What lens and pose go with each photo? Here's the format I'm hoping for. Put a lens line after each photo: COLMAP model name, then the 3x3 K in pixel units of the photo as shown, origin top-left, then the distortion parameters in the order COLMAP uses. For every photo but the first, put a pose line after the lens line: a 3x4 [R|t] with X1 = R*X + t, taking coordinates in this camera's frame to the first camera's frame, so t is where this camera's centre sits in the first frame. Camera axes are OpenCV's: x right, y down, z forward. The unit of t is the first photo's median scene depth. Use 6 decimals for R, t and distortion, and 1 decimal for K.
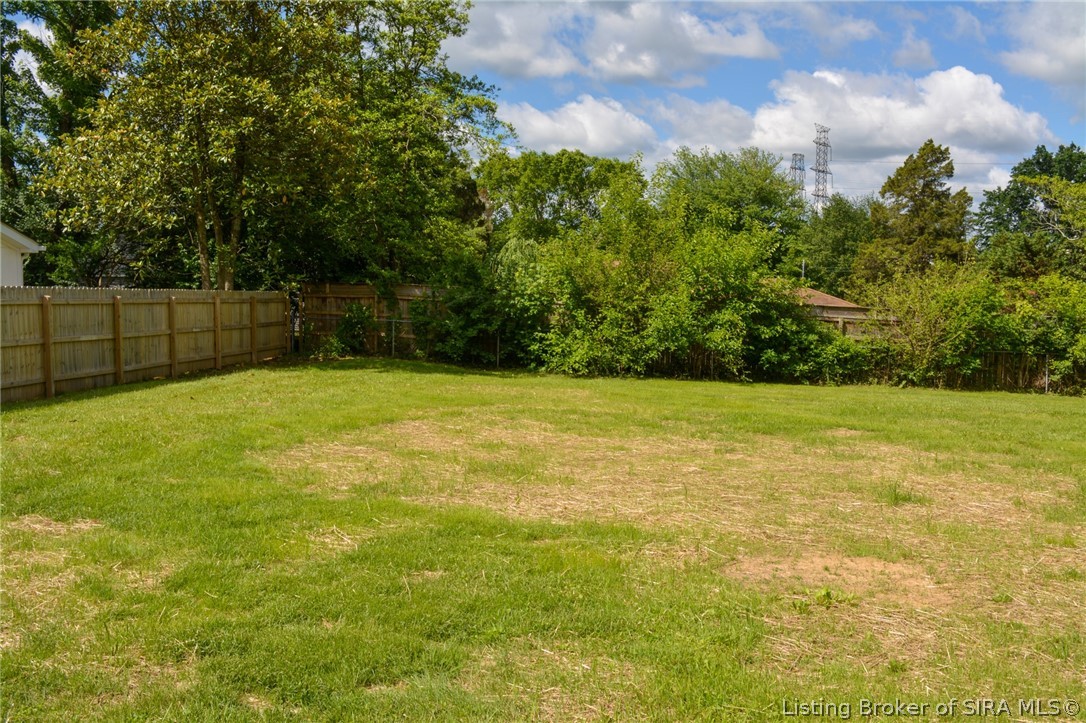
lens RADIAL K [[1036.0, 0, 543.0], [0, 1036.0, 361.5], [0, 0, 1]] dist [0.004175, 0.003881]
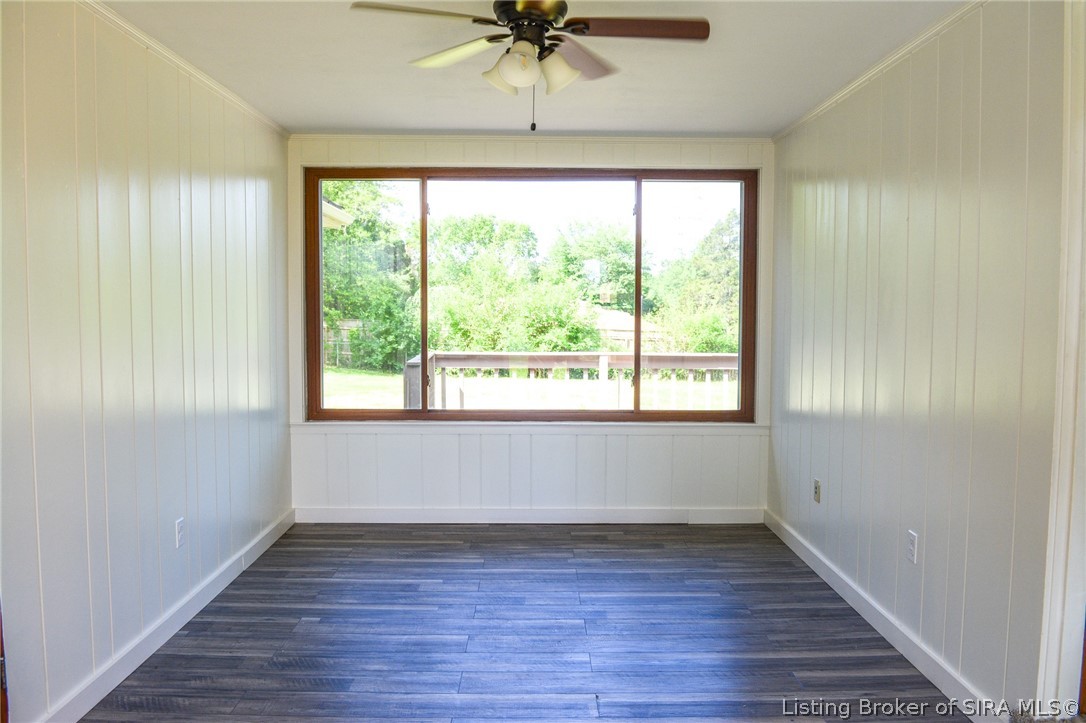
lens RADIAL K [[842.8, 0, 543.0], [0, 842.8, 361.5], [0, 0, 1]] dist [-0.074555, 0.004386]
pose [[0.996541, -0.017219, 0.081304, 0.058907], [0.018522, 0.999711, -0.015297, 0.012523], [-0.081018, 0.016750, 0.996572, -0.268820]]
